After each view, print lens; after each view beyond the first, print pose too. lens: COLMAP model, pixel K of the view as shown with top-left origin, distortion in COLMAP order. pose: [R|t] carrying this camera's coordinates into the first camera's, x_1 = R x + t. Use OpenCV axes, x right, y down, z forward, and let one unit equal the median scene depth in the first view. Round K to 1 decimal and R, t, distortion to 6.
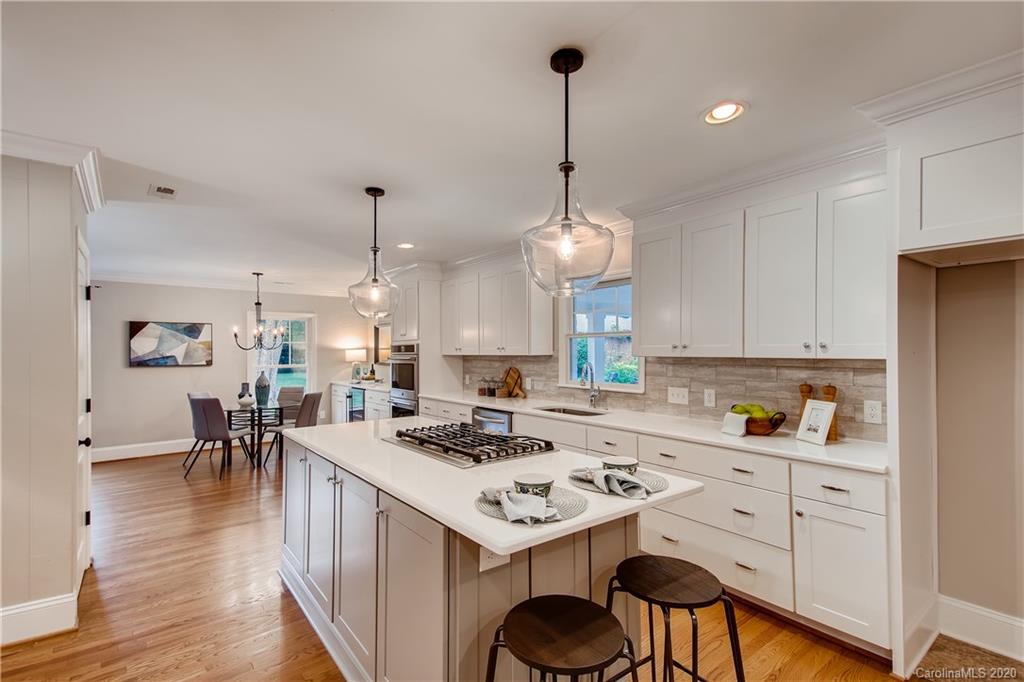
lens RADIAL K [[470.6, 0, 522.4], [0, 470.6, 343.6], [0, 0, 1]] dist [0.025603, -0.000121]
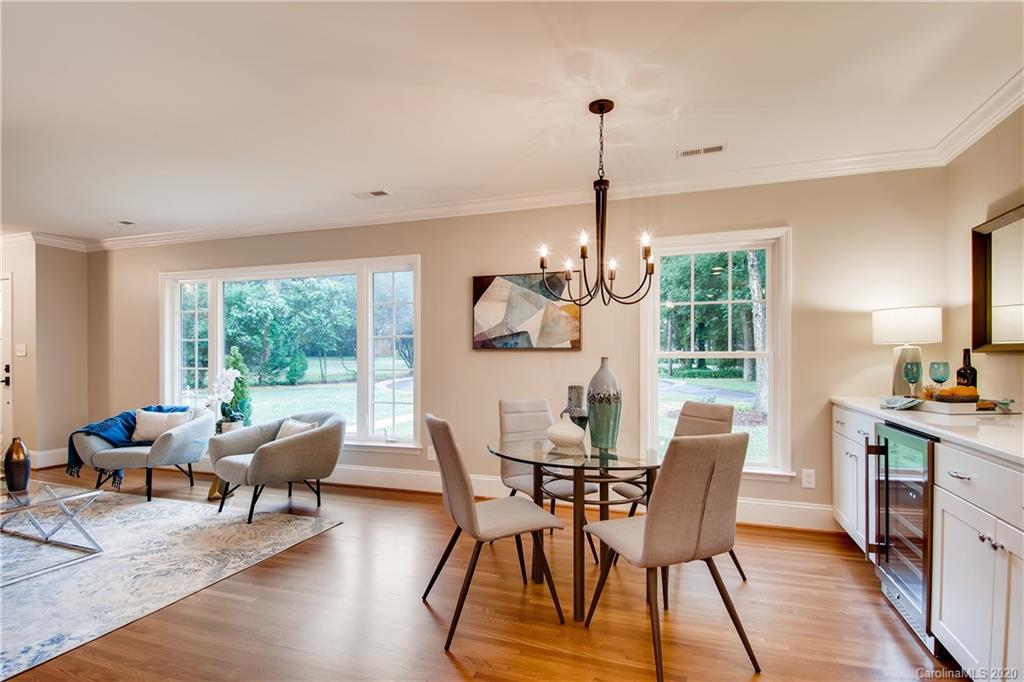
lens RADIAL K [[506.0, 0, 516.2], [0, 506.0, 351.4], [0, 0, 1]] dist [0.044997, -0.046443]
pose [[0.525613, -0.003385, -0.850717, -0.223541], [0.010101, 0.999946, 0.002261, 0.048197], [0.850664, -0.009782, 0.525619, 0.678702]]
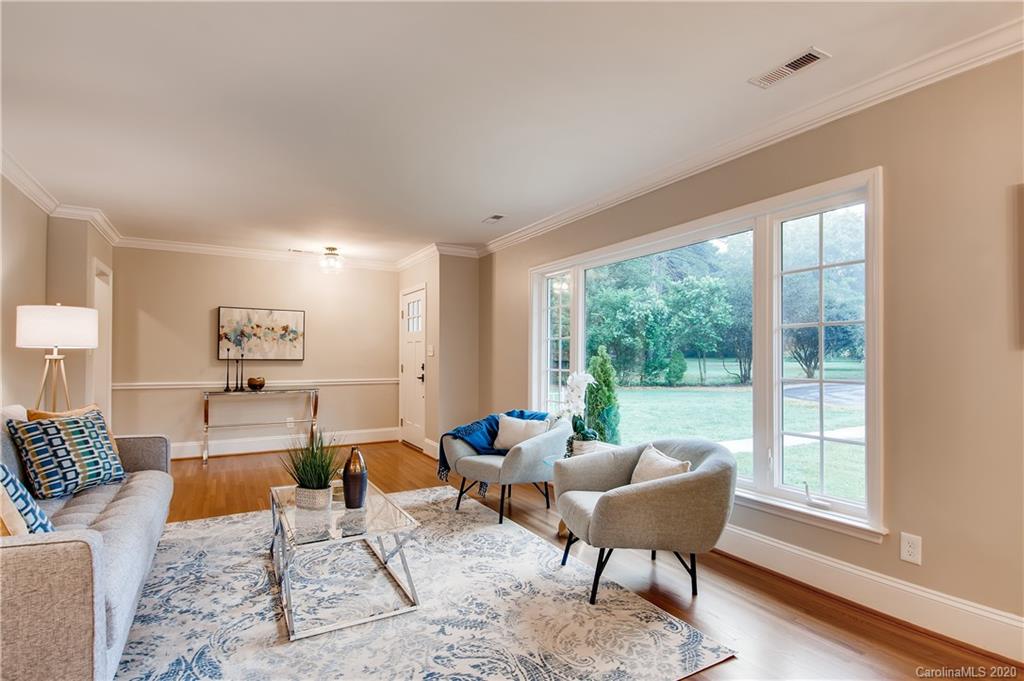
lens RADIAL K [[505.3, 0, 513.3], [0, 505.3, 354.0], [0, 0, 1]] dist [0.029381, -0.000568]
pose [[-0.165982, -0.001260, -0.986128, -0.464047], [0.010575, 0.999939, -0.003058, 0.050576], [0.986072, -0.010936, -0.165959, 0.727786]]
